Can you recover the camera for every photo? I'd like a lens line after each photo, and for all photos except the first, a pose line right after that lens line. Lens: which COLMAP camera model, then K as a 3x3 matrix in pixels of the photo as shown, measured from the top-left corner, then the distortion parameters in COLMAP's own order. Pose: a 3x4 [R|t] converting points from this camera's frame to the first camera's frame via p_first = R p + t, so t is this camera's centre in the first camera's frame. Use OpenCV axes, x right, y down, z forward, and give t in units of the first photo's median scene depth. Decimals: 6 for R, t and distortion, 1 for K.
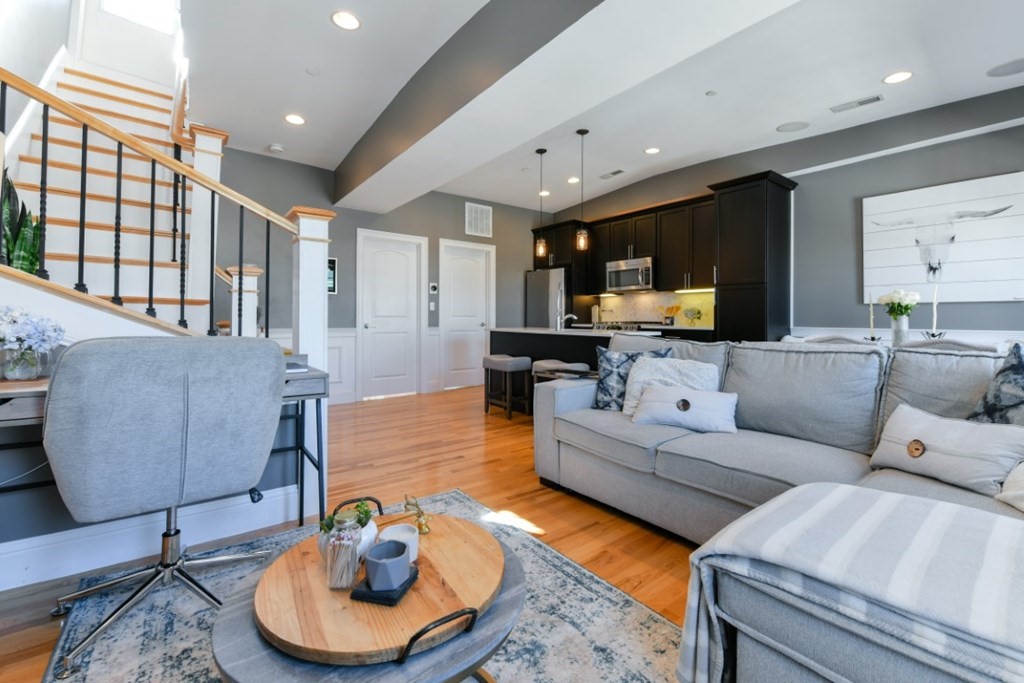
lens RADIAL K [[424.8, 0, 519.8], [0, 424.8, 316.9], [0, 0, 1]] dist [-0.001114, -0.000289]
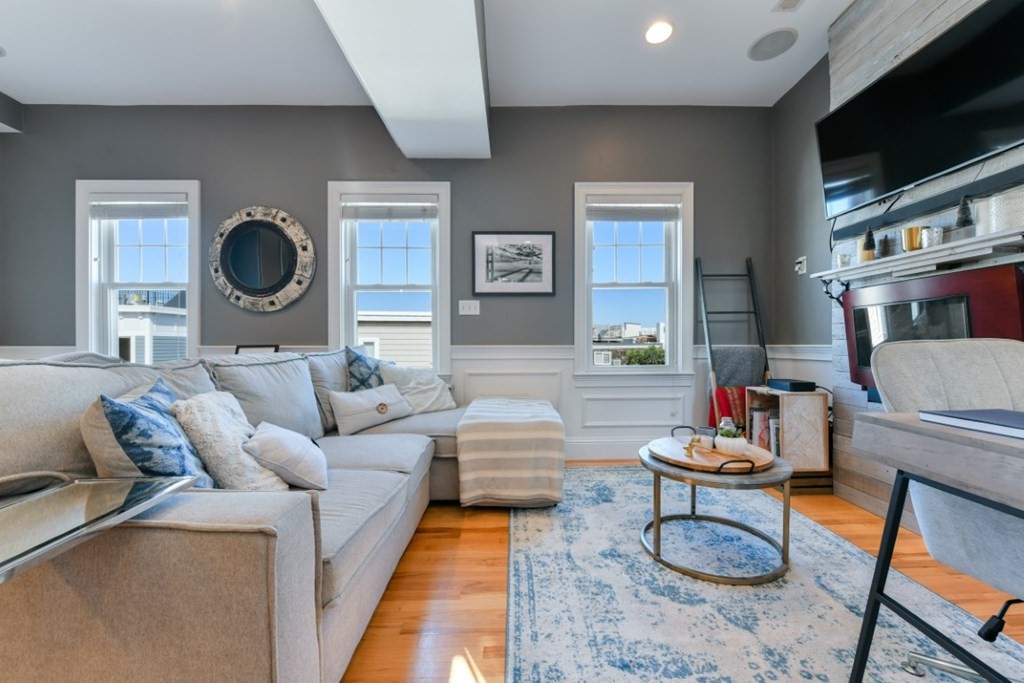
lens RADIAL K [[409.8, 0, 518.7], [0, 409.8, 343.2], [0, 0, 1]] dist [-0.000814, -0.001989]
pose [[-0.799259, -0.004442, 0.600970, -0.167294], [-0.007038, 0.999973, -0.001969, 0.017509], [-0.600946, -0.005804, -0.799269, 0.686033]]
